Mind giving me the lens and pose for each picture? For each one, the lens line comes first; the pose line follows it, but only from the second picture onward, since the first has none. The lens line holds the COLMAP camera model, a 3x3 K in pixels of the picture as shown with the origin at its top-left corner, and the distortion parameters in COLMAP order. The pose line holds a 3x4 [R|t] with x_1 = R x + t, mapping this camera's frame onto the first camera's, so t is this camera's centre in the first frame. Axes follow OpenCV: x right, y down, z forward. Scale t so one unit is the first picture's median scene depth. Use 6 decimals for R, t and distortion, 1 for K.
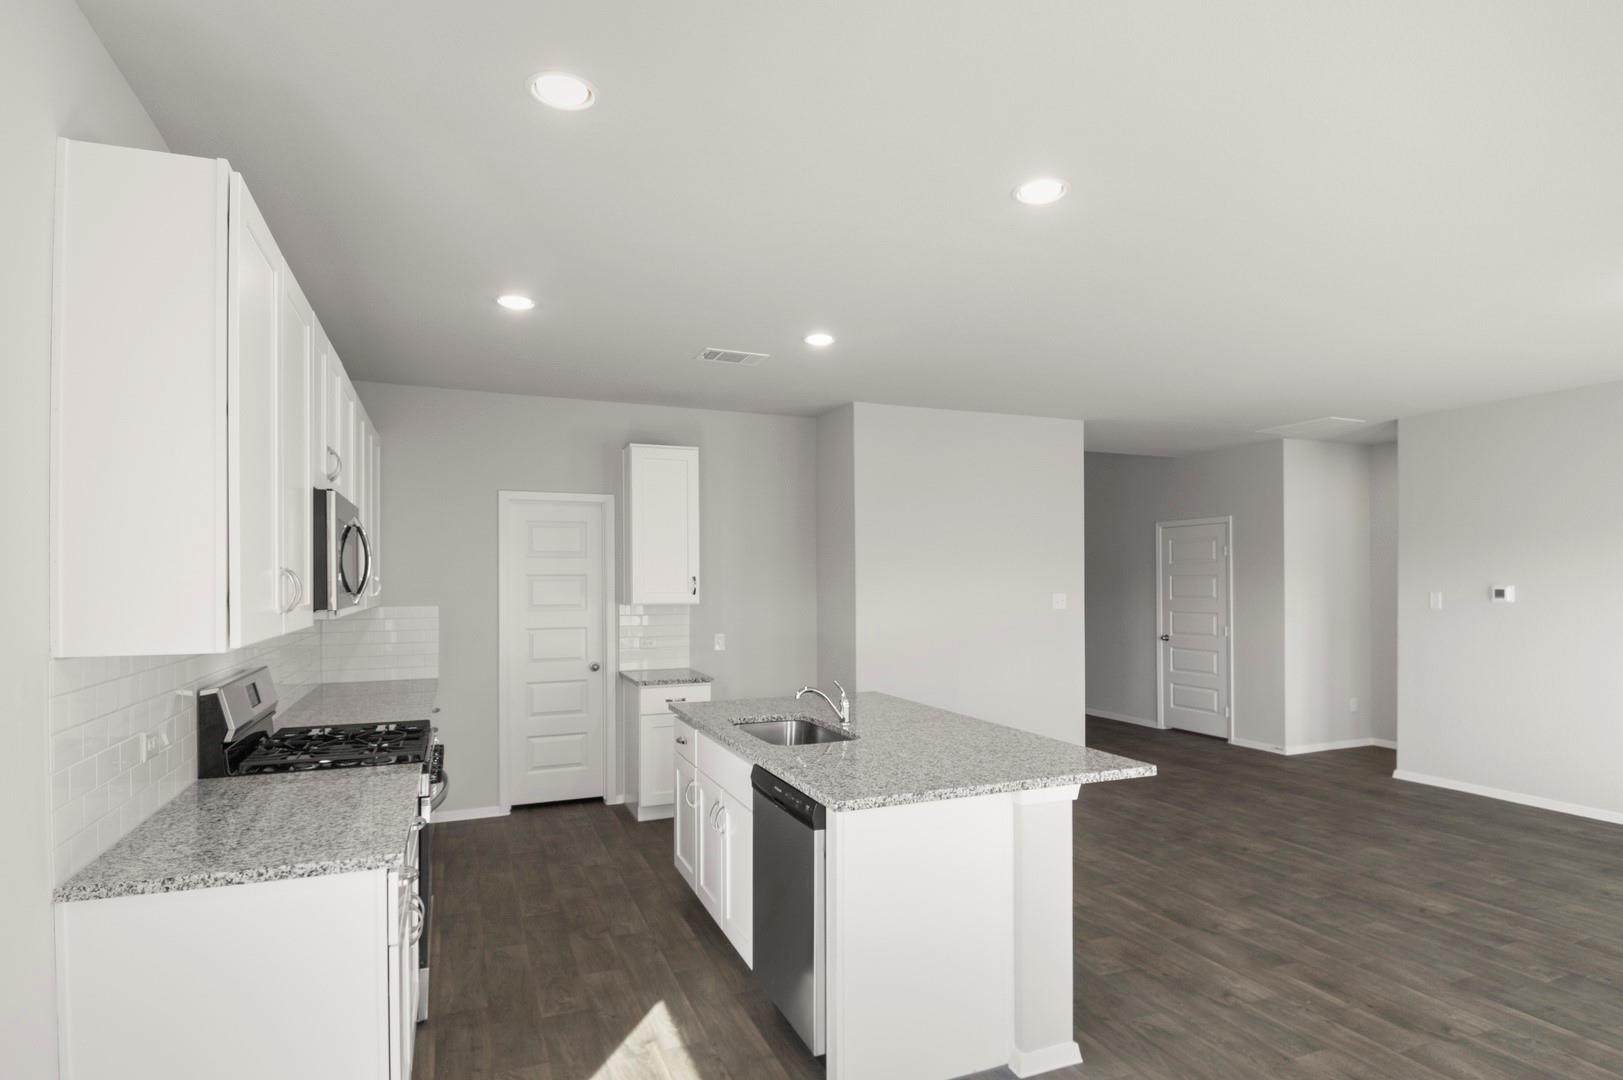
lens RADIAL K [[861.4, 0, 844.5], [0, 861.4, 577.6], [0, 0, 1]] dist [0.027240, -0.037025]
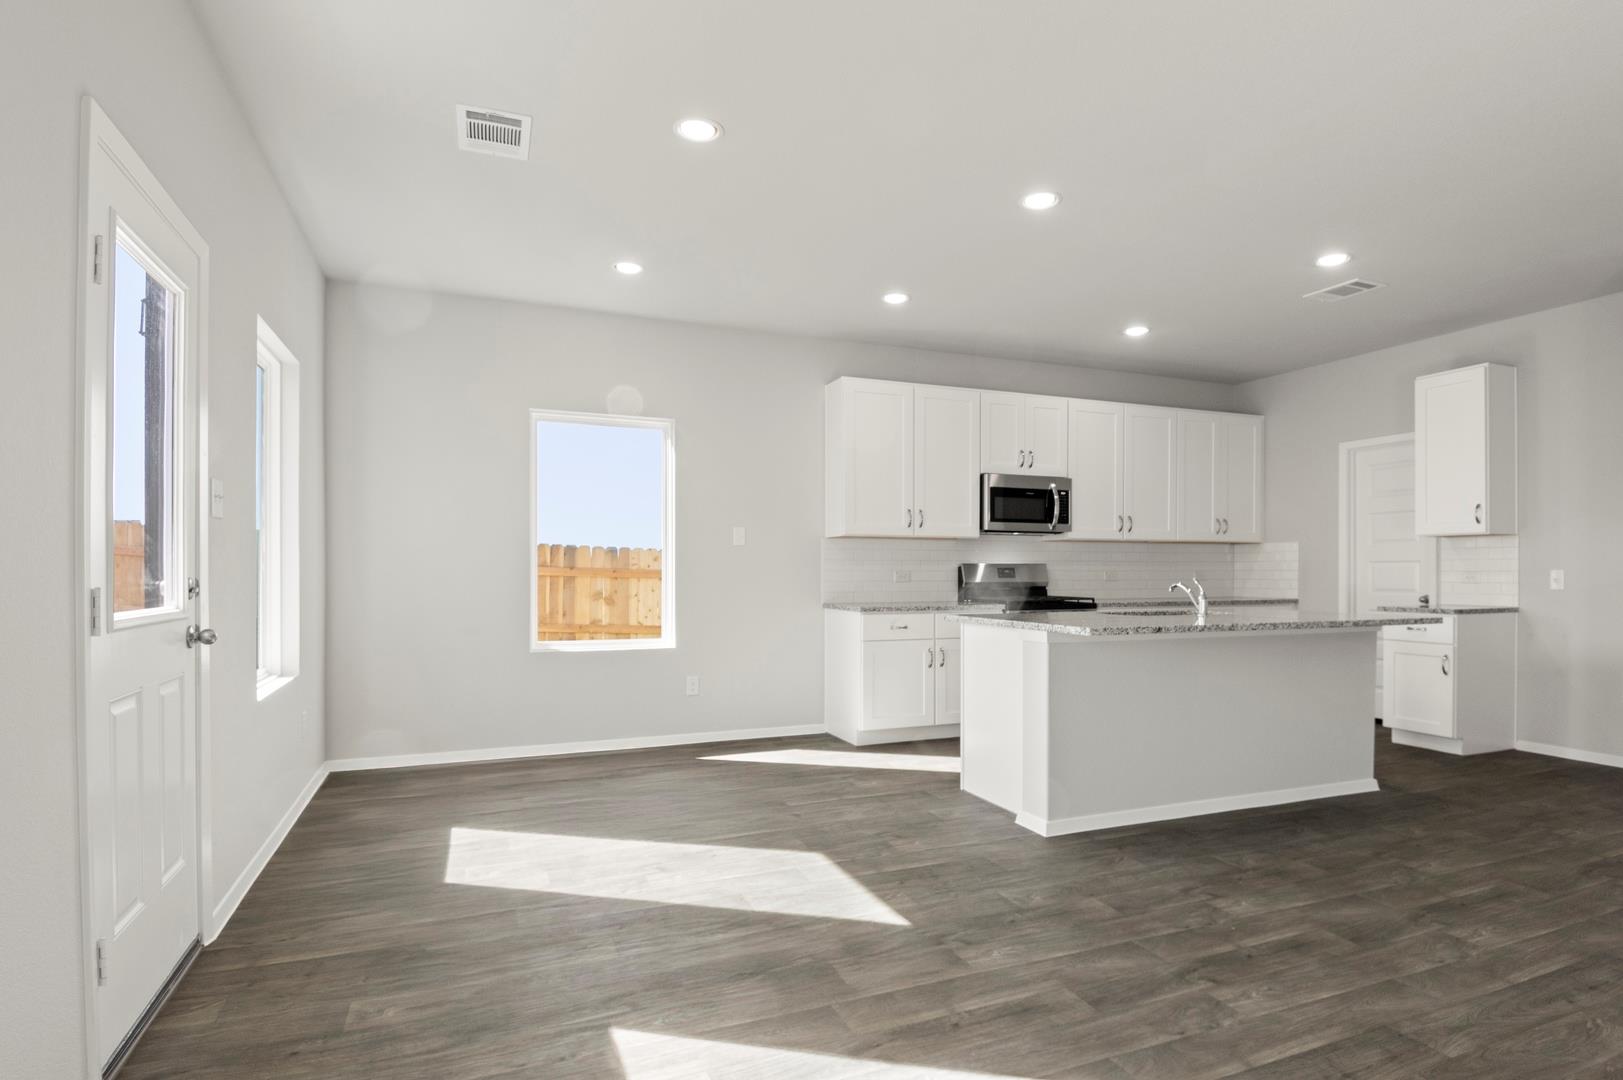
lens RADIAL K [[861.4, 0, 844.5], [0, 861.4, 577.6], [0, 0, 1]] dist [0.027240, -0.037025]
pose [[-0.005966, 0.009187, -0.999940, 0.775210], [0.004273, 0.999949, 0.009161, 0.067647], [0.999973, -0.004218, -0.006004, 0.331422]]
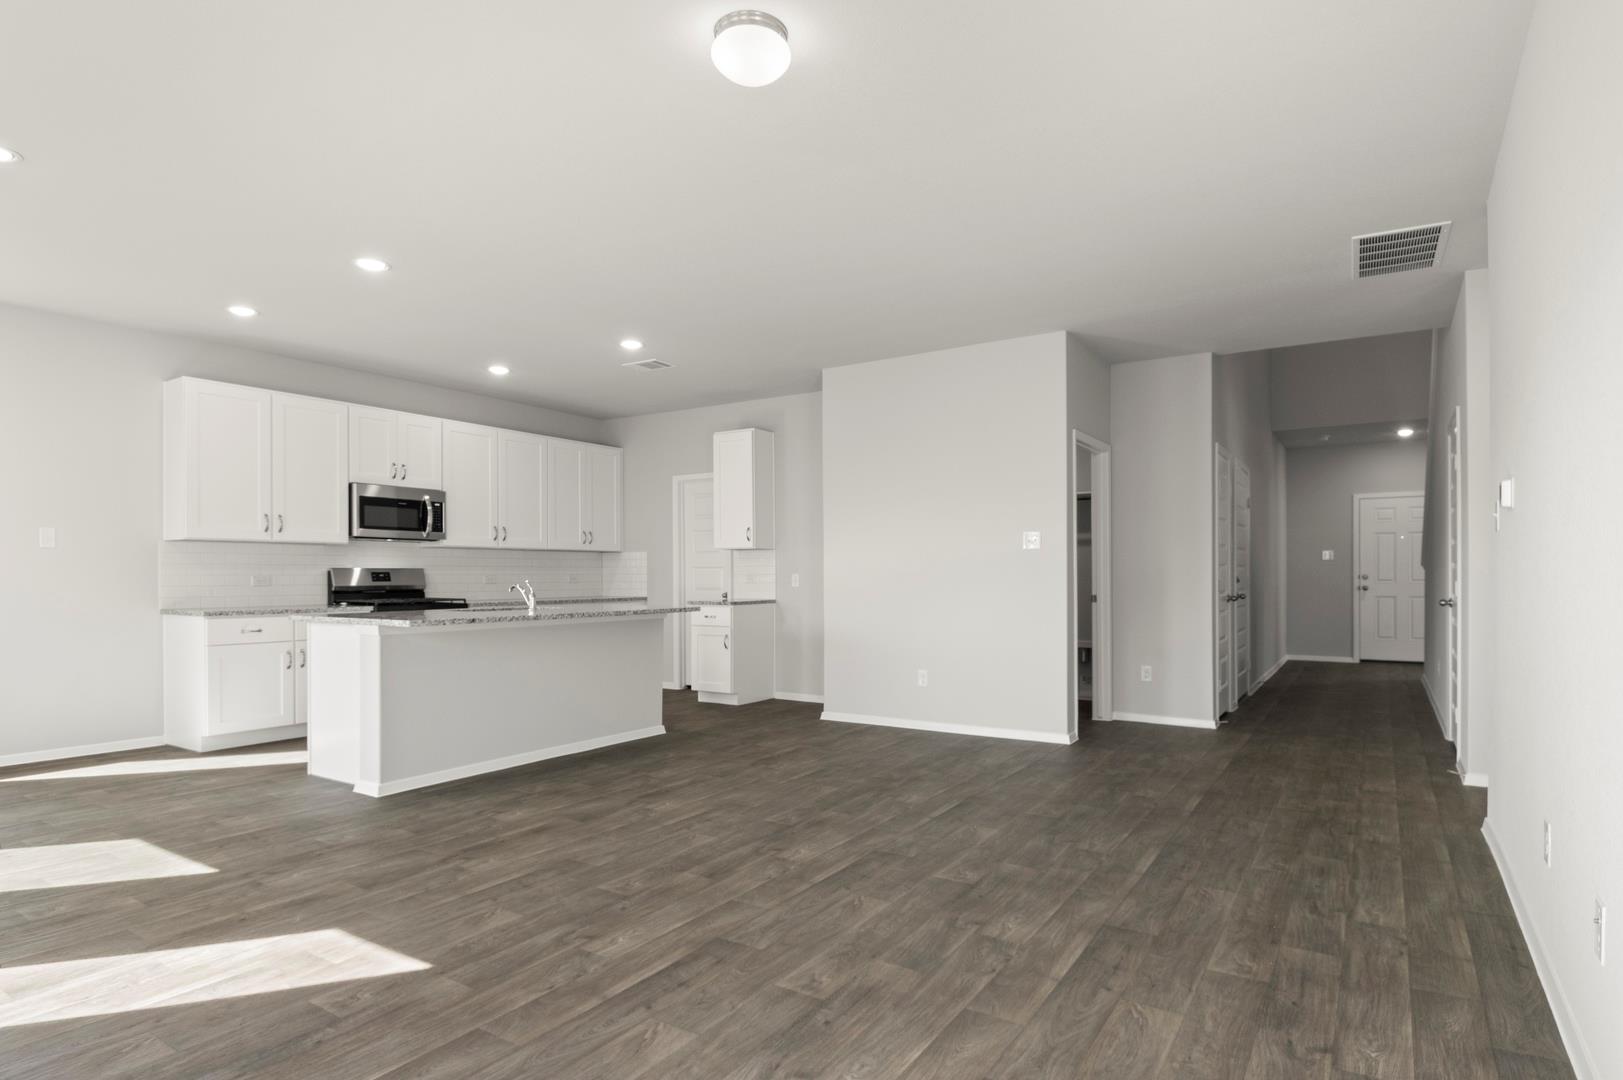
lens RADIAL K [[861.4, 0, 844.5], [0, 861.4, 577.6], [0, 0, 1]] dist [0.027240, -0.037025]
pose [[0.570751, 0.004006, -0.821114, 1.005464], [0.004201, 0.999961, 0.007798, 0.067040], [0.821113, -0.007900, 0.570712, 0.379415]]
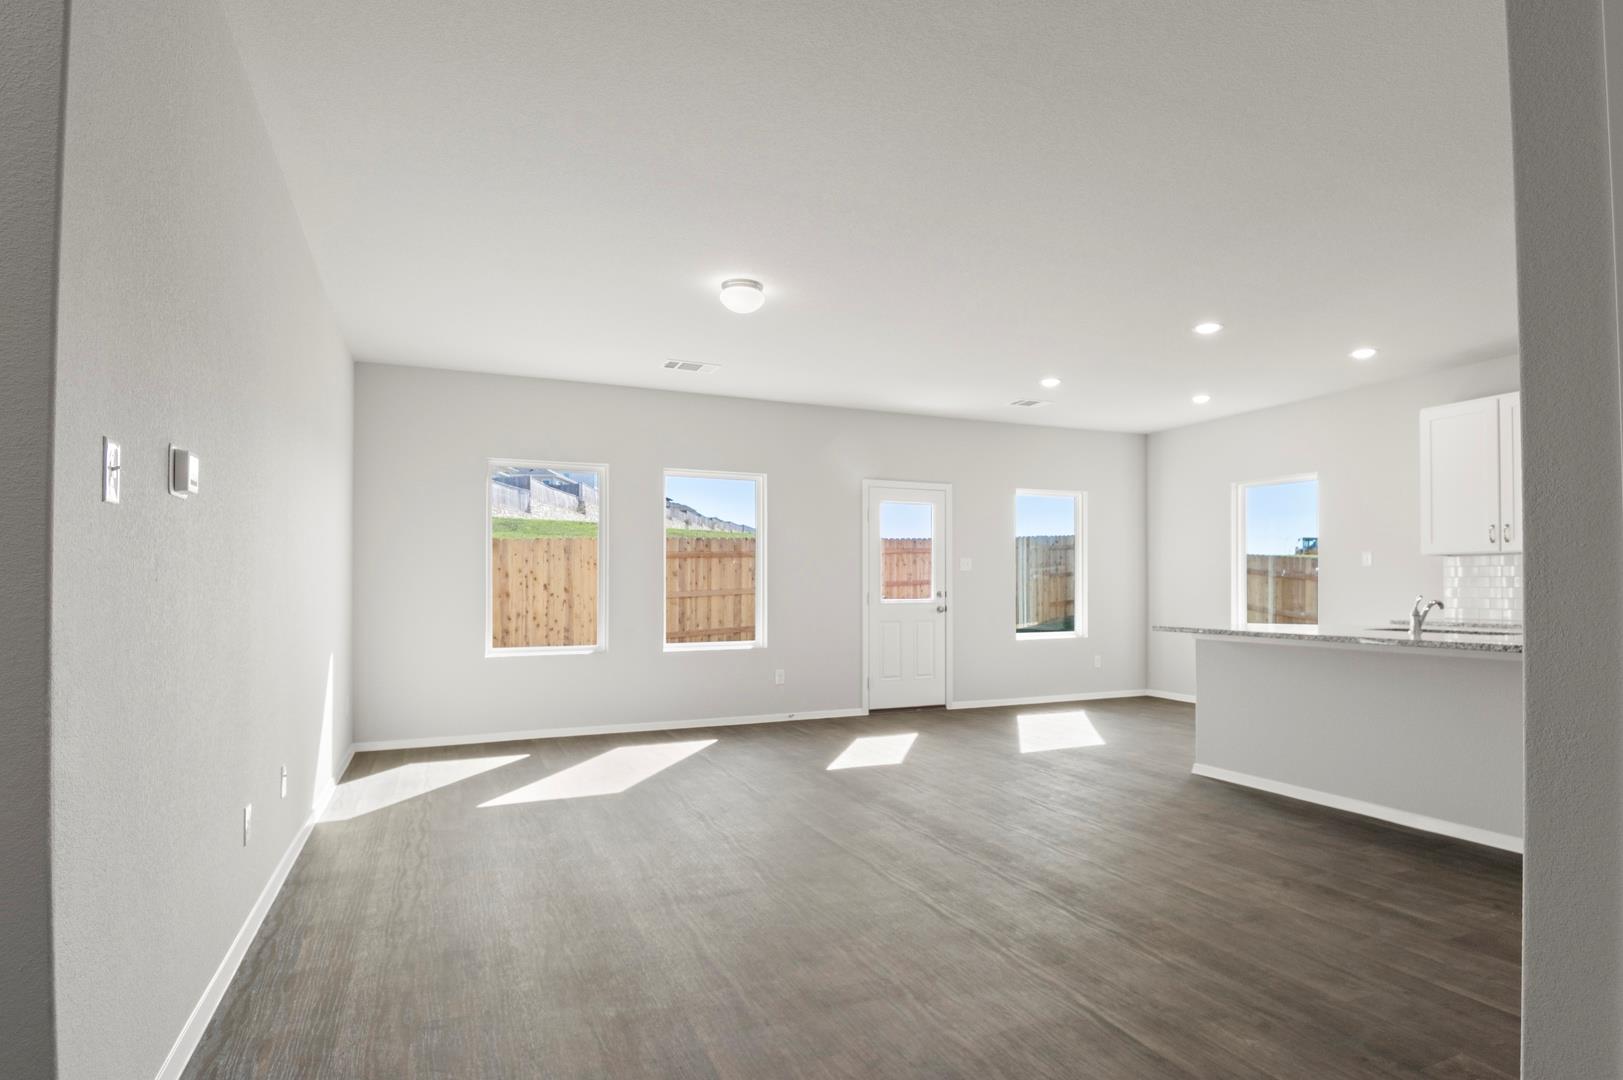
lens RADIAL K [[861.4, 0, 844.5], [0, 861.4, 577.6], [0, 0, 1]] dist [0.027240, -0.037025]
pose [[-0.999723, 0.003766, -0.023236, 0.525685], [0.004177, 0.999835, -0.017667, 0.072283], [0.023165, -0.017759, -0.999574, 1.408447]]
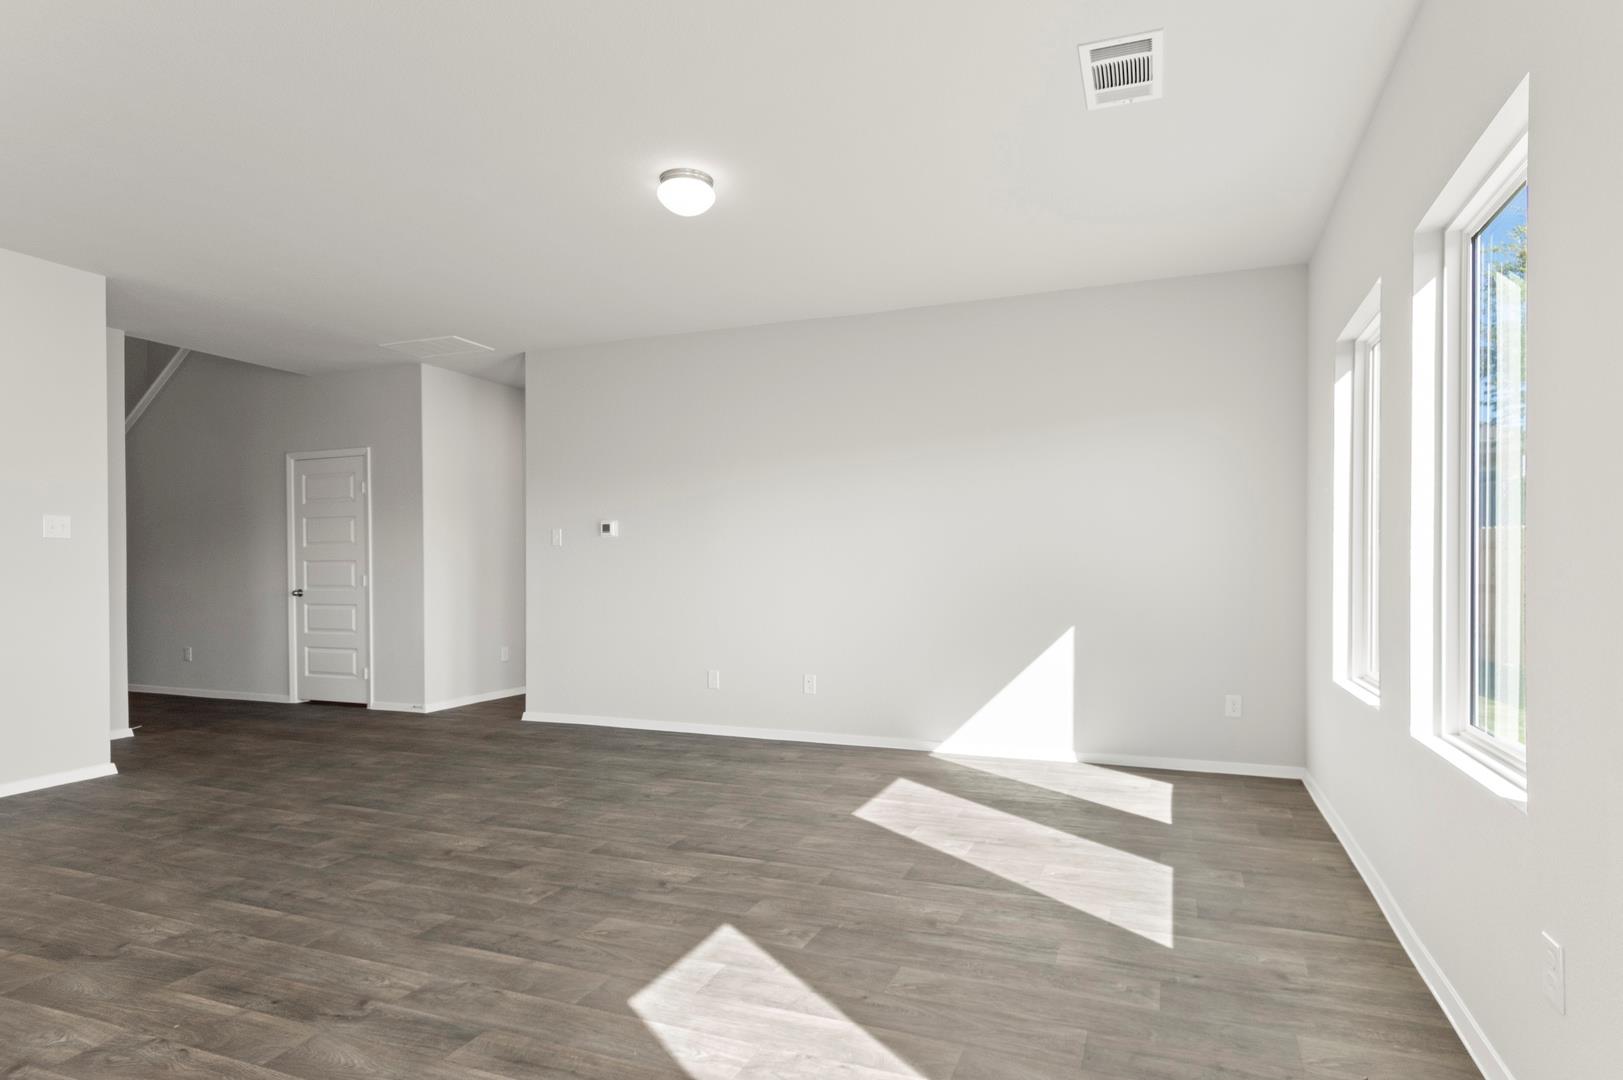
lens RADIAL K [[855.5, 0, 844.5], [0, 855.5, 575.5], [0, 0, 1]] dist [0.008993, -0.012458]
pose [[0.698546, -0.004613, 0.715550, 0.229927], [-0.003620, 0.999944, 0.009981, 0.066071], [-0.715556, -0.009563, 0.698490, 0.078556]]
